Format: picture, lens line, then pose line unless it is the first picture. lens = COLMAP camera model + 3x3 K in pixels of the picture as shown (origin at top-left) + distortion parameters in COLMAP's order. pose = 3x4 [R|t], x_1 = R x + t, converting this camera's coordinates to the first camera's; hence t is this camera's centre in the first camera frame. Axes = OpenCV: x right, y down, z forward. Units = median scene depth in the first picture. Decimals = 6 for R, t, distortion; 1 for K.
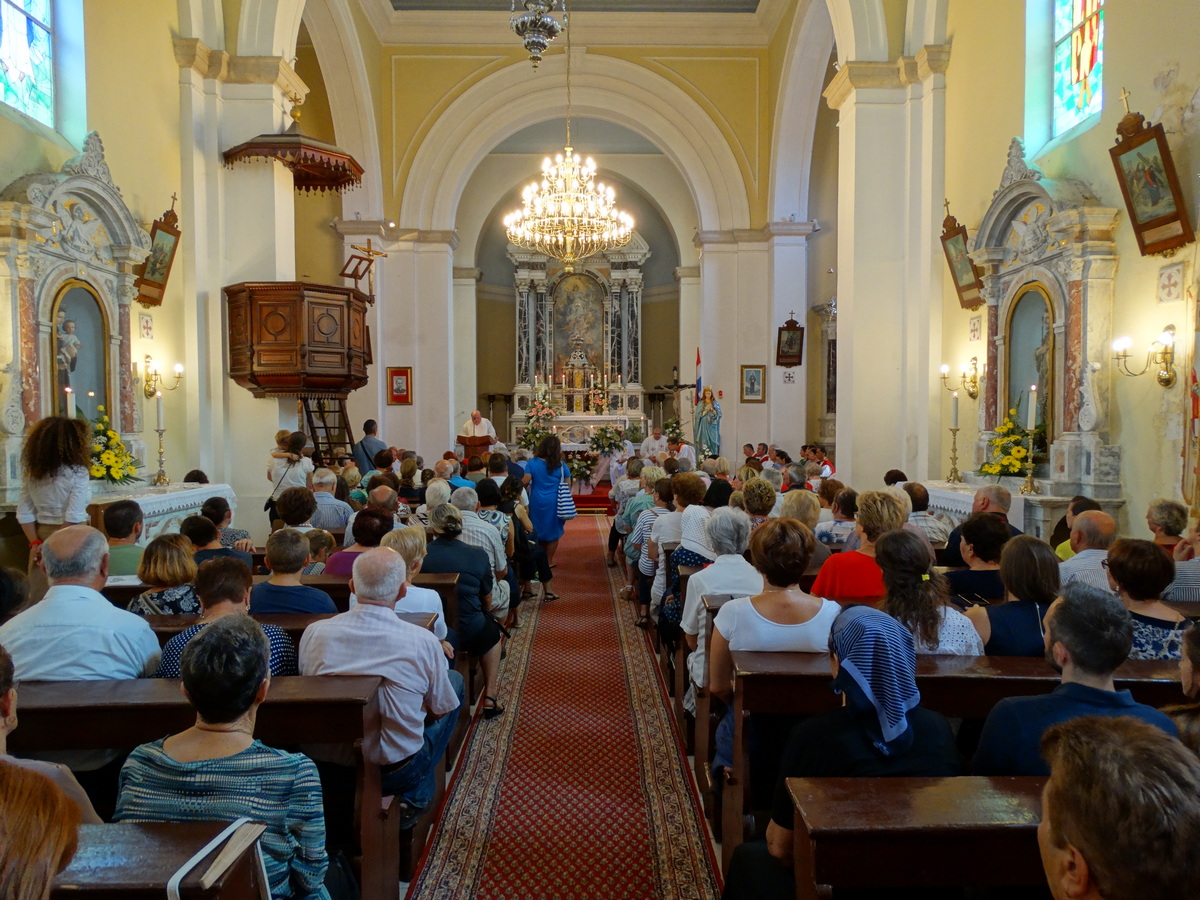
lens RADIAL K [[853.8, 0, 600.0], [0, 853.8, 450.0], [0, 0, 1]] dist [0.007067, 0.007344]
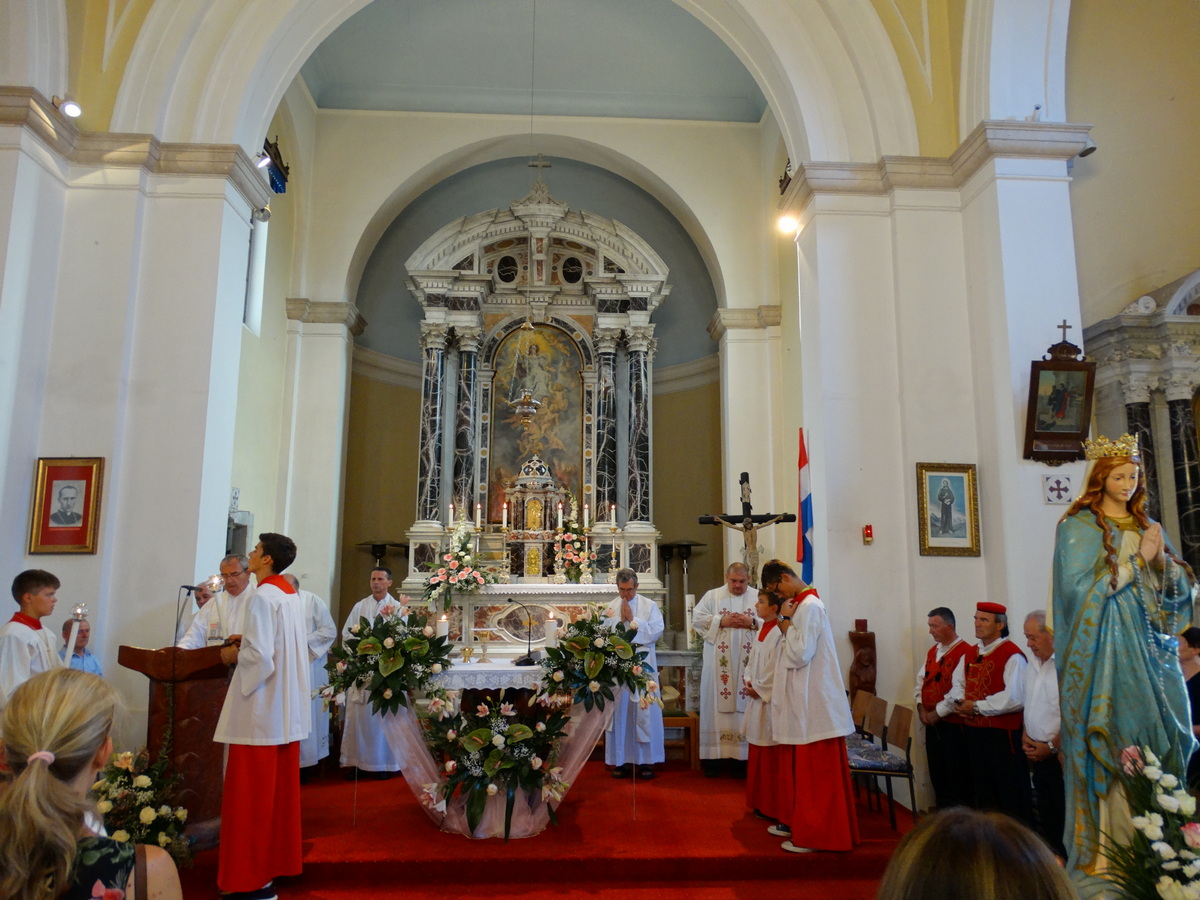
lens RADIAL K [[858.1, 0, 597.0], [0, 858.1, 442.0], [0, 0, 1]] dist [-0.001128, 0.007602]
pose [[0.999602, 0.012728, 0.025171, -0.000755], [-0.007347, 0.979084, -0.203322, -0.024421], [-0.027232, 0.203056, 0.978788, 0.608434]]
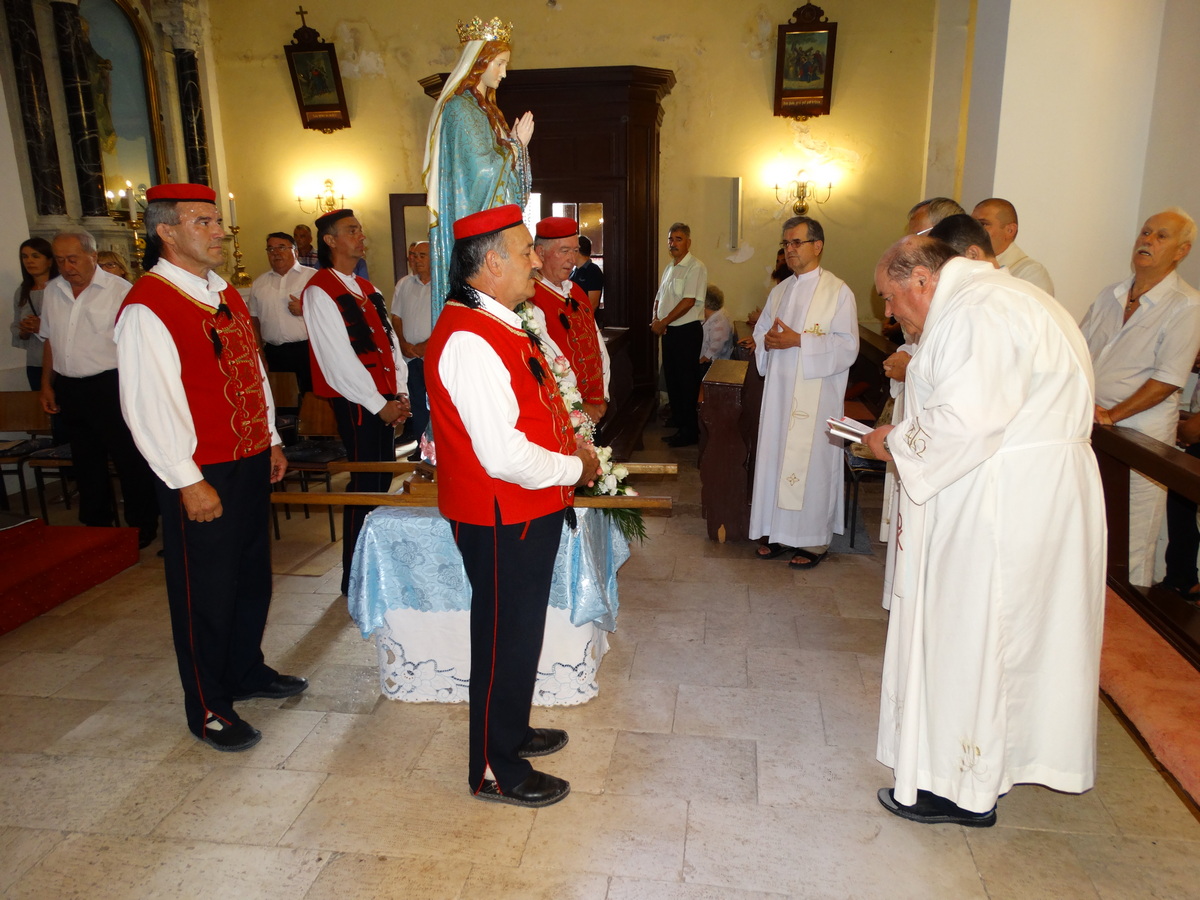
lens RADIAL K [[849.1, 0, 605.3], [0, 849.1, 446.9], [0, 0, 1]] dist [-0.012088, 0.024691]
pose [[0.175259, -0.224694, 0.958539, -0.061570], [0.048139, 0.974399, 0.219610, -0.014674], [-0.983345, 0.007655, 0.181589, 0.709017]]
